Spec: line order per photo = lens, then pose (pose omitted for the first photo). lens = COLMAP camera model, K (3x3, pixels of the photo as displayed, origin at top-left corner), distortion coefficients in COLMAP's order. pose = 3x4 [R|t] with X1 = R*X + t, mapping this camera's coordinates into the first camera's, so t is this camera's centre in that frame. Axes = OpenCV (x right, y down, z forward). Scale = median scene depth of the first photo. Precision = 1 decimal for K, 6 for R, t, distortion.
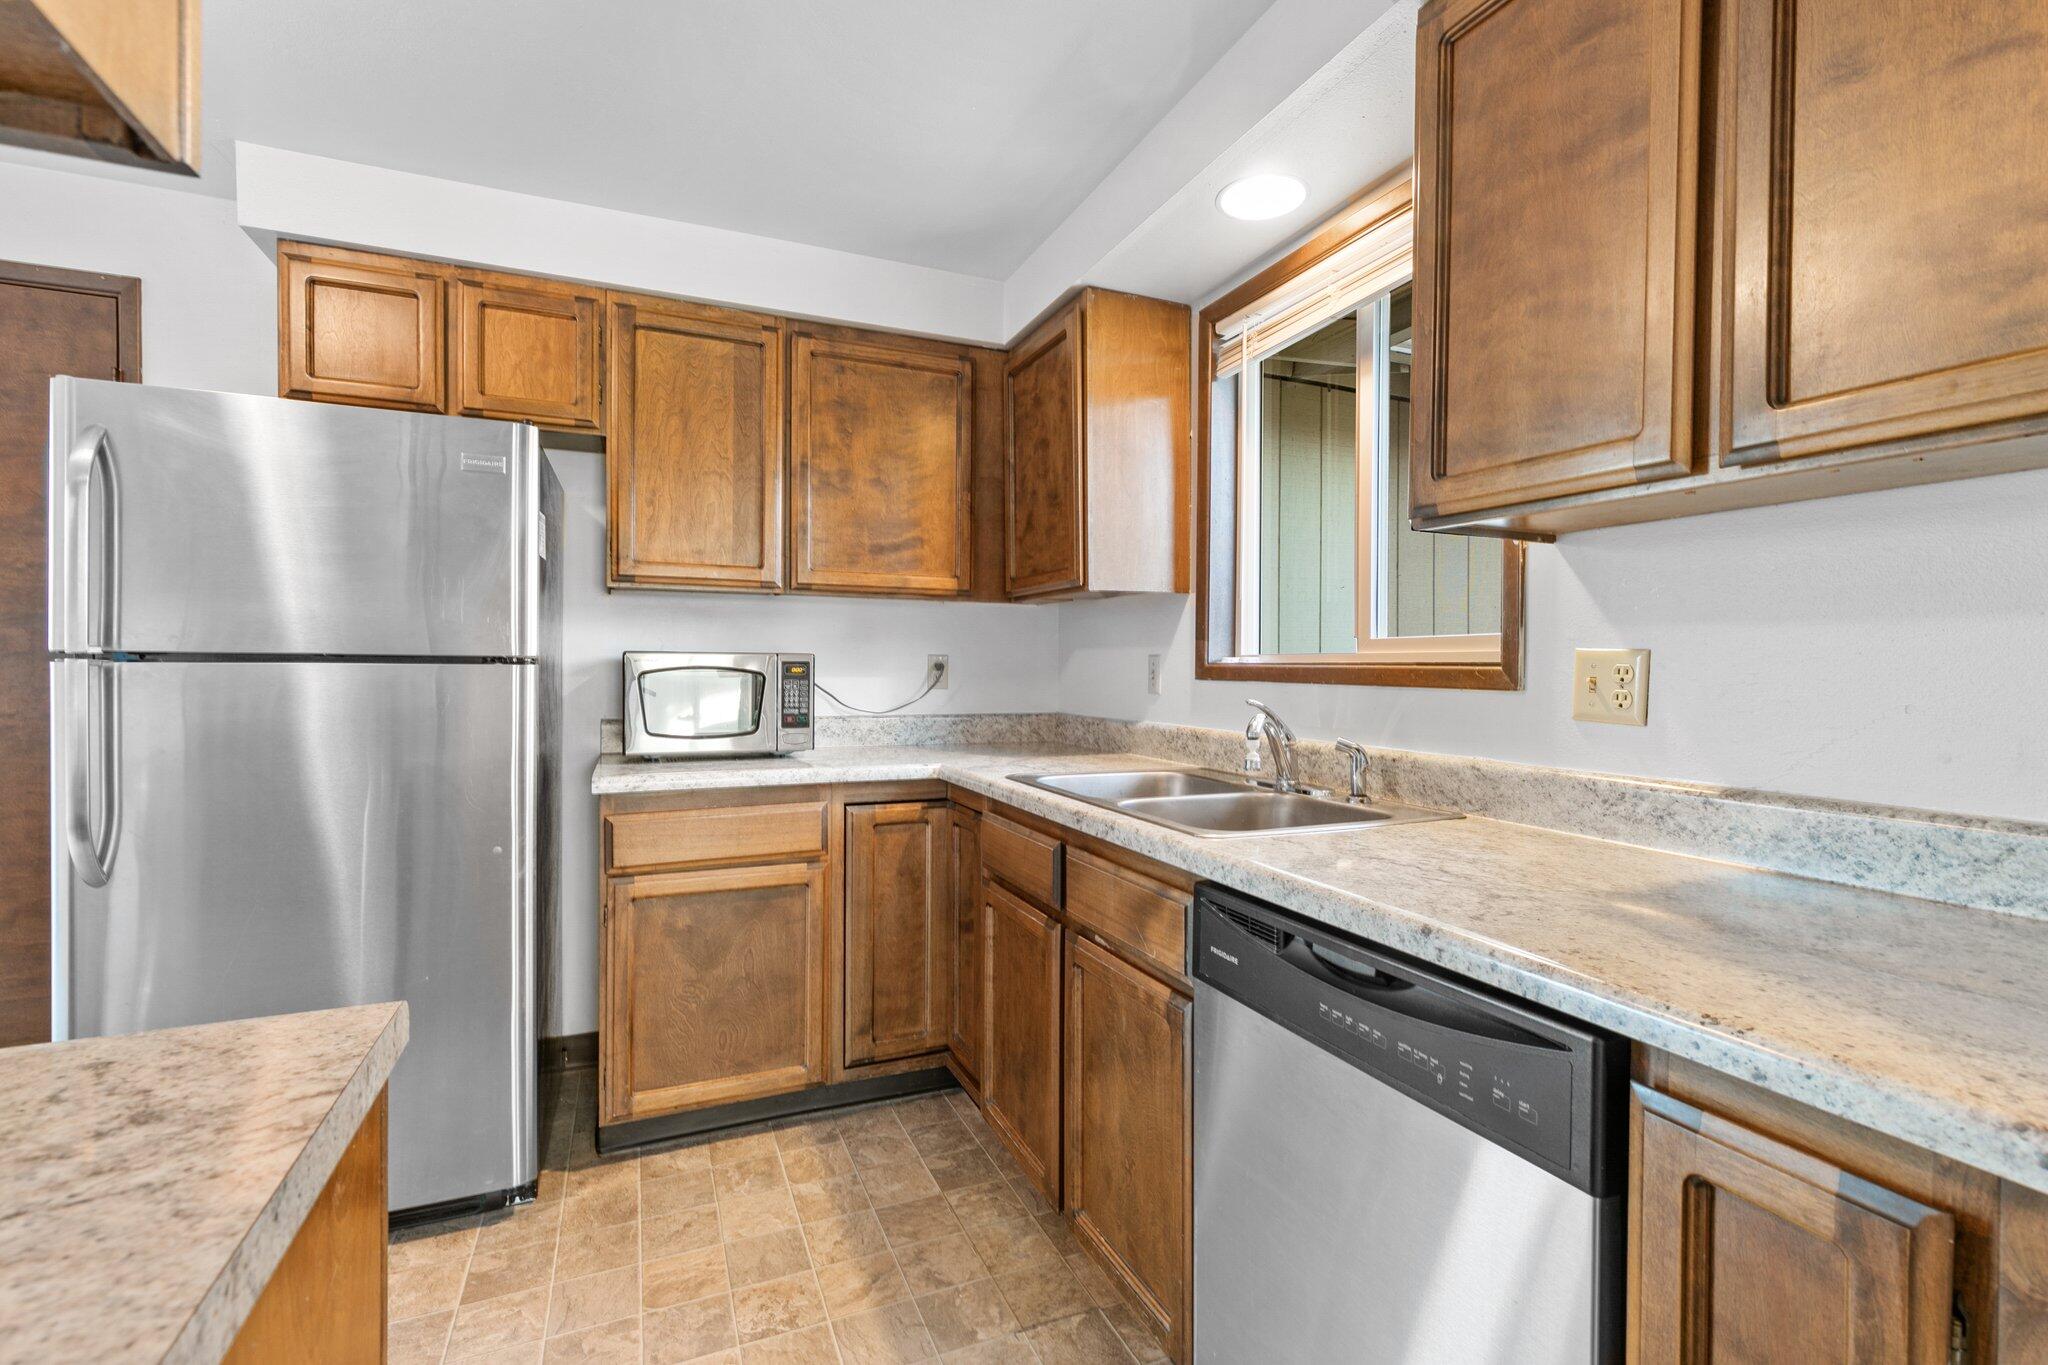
lens RADIAL K [[913.2, 0, 1032.1], [0, 913.2, 676.3], [0, 0, 1]] dist [0.000691, -0.000526]
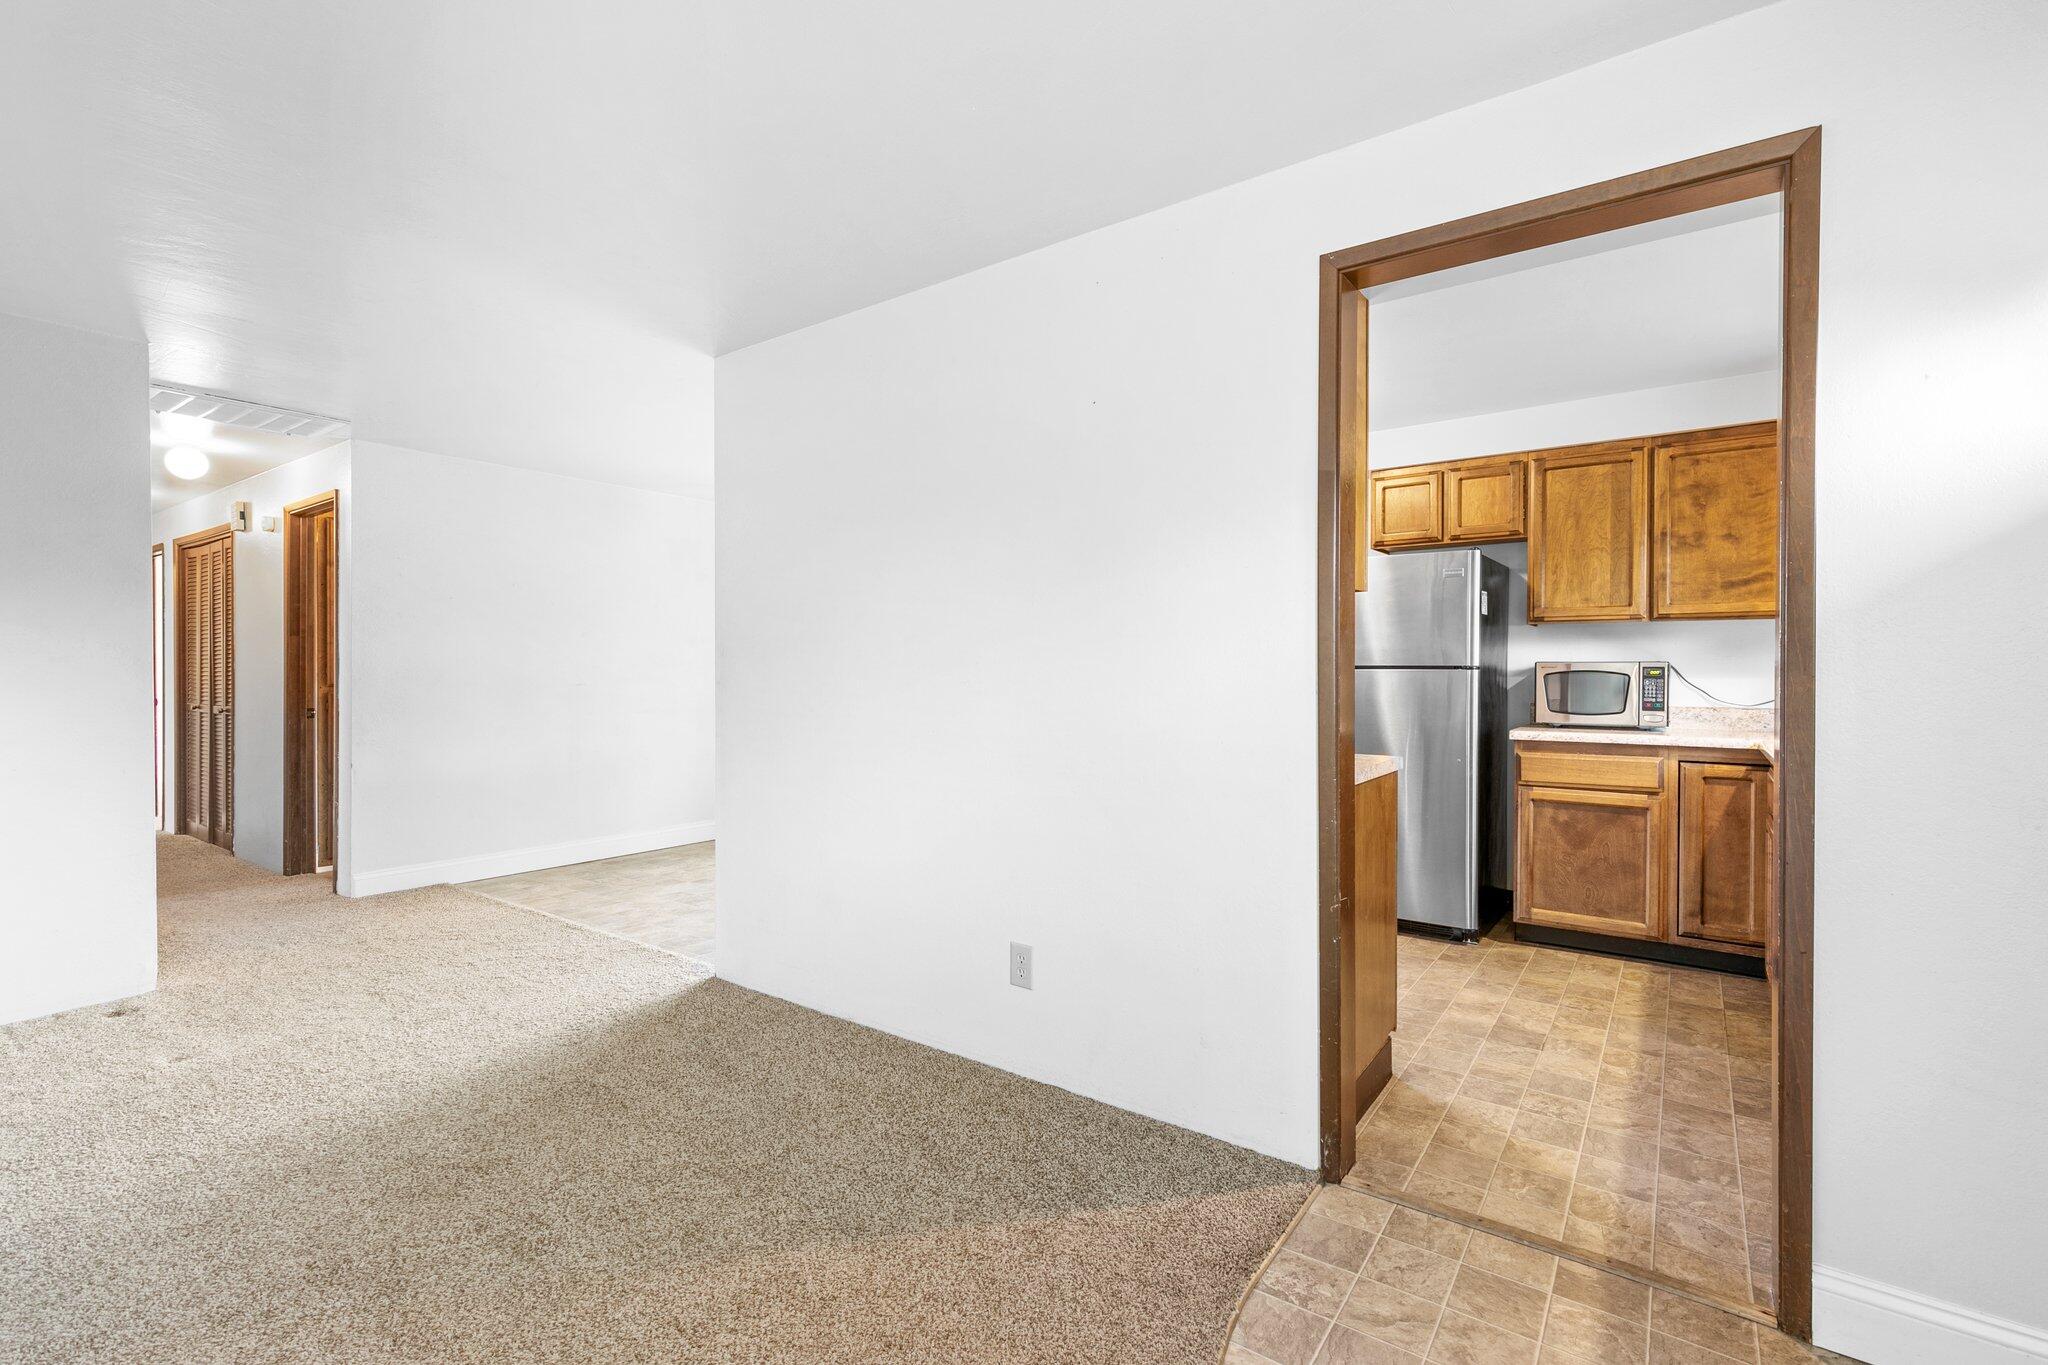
lens RADIAL K [[913.2, 0, 1032.1], [0, 913.2, 676.3], [0, 0, 1]] dist [0.000691, -0.000526]
pose [[0.508757, -0.000682, -0.860910, 0.552325], [-0.006460, 0.999969, -0.004609, 0.013586], [0.860886, 0.007906, 0.508736, -0.693756]]
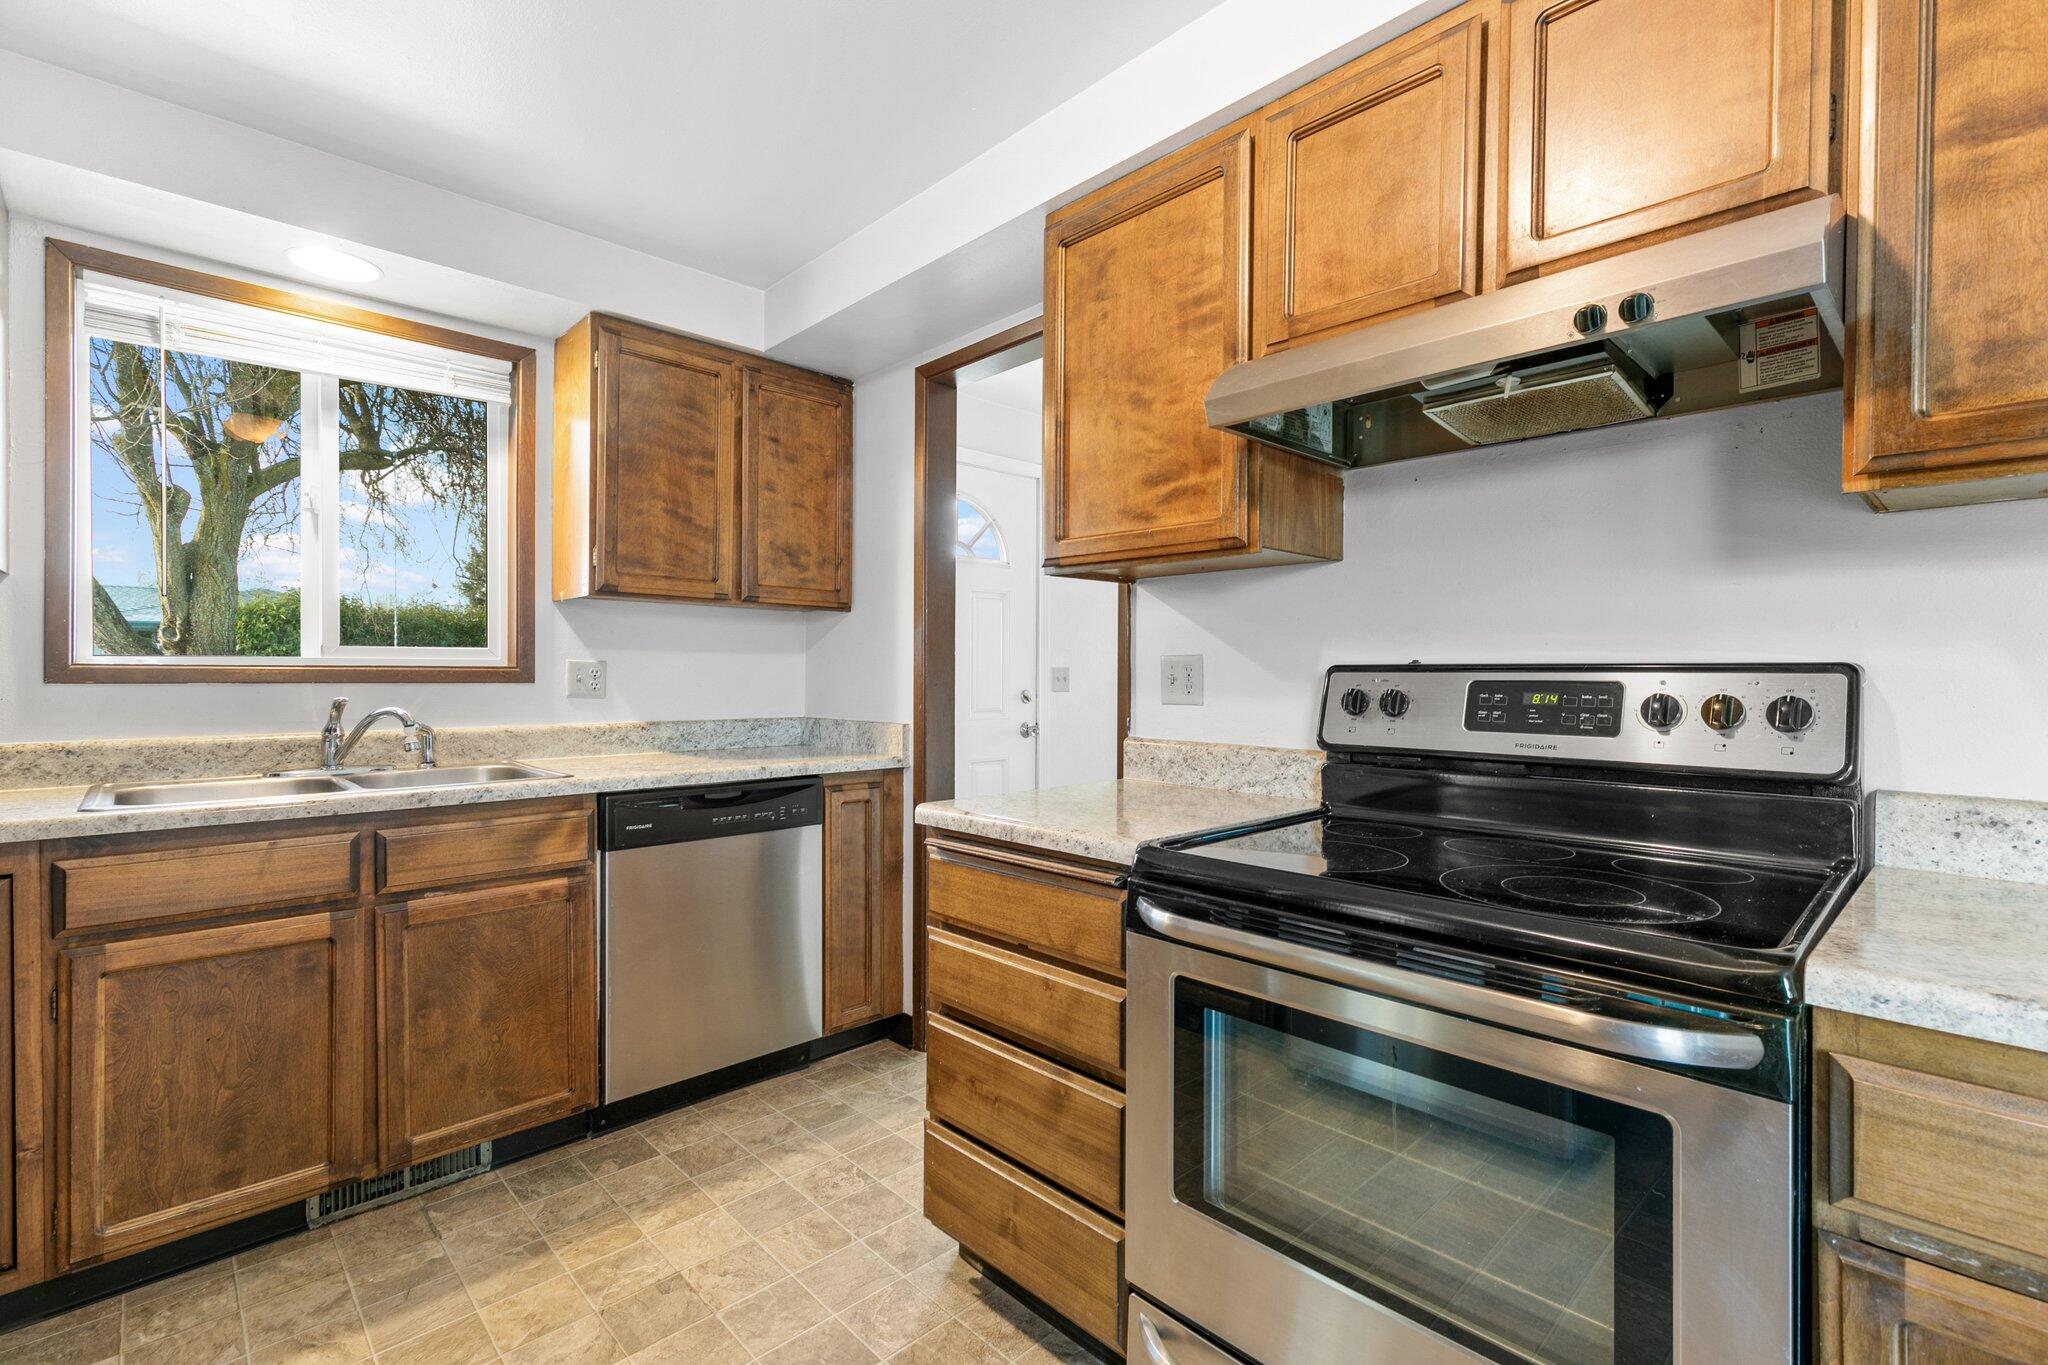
lens RADIAL K [[913.2, 0, 1032.1], [0, 913.2, 676.3], [0, 0, 1]] dist [0.000691, -0.000526]
pose [[-0.344080, -0.010617, 0.938880, -0.945955], [0.005104, 0.999900, 0.013178, -0.009892], [-0.938926, 0.009326, -0.343992, 0.473219]]
